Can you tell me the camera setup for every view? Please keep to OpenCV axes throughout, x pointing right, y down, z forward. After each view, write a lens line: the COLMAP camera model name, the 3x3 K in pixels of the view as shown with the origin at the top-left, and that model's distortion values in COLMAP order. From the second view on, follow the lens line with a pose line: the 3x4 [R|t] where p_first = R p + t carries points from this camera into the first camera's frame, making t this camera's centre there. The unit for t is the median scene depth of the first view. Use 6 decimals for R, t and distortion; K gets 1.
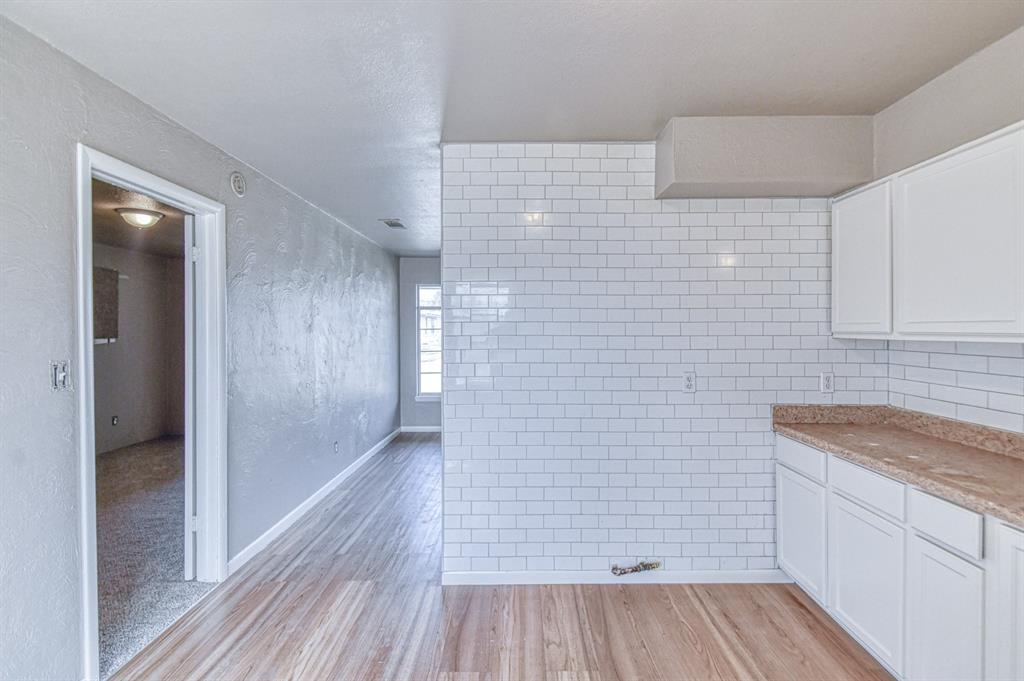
lens RADIAL K [[477.7, 0, 512.0], [0, 477.7, 340.5], [0, 0, 1]] dist [-0.000657, -0.000359]
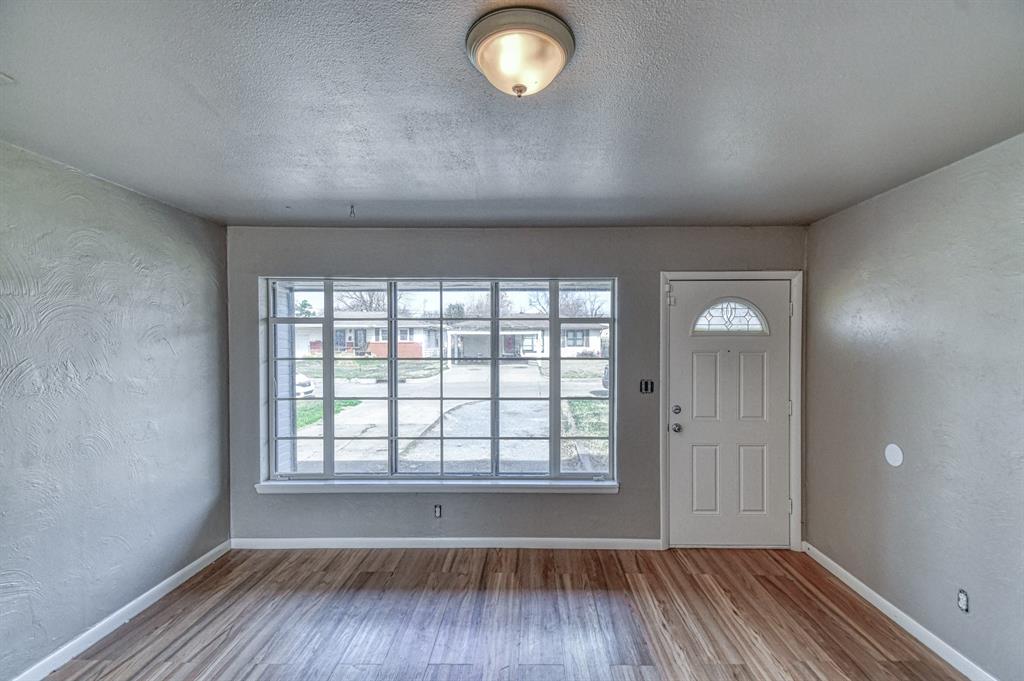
lens RADIAL K [[447.8, 0, 519.4], [0, 447.8, 347.6], [0, 0, 1]] dist [0.000273, -0.000292]
pose [[0.999966, 0.000860, -0.008190, 0.242031], [-0.000933, 0.999959, -0.008996, -0.079902], [0.008182, 0.009003, 0.999926, 1.202295]]
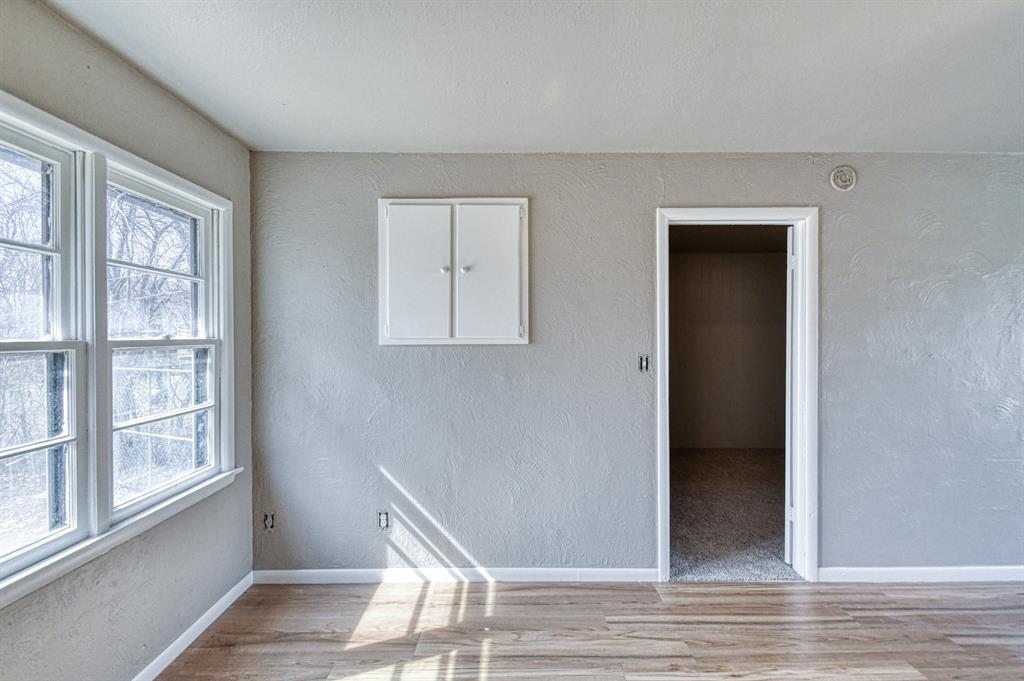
lens RADIAL K [[472.0, 0, 516.2], [0, 472.0, 353.1], [0, 0, 1]] dist [-0.003141, -0.001335]
pose [[0.020694, 0.041753, -0.998914, 0.361203], [-0.018173, 0.998978, 0.041379, -0.010261], [0.999621, 0.017297, 0.021432, 0.348370]]
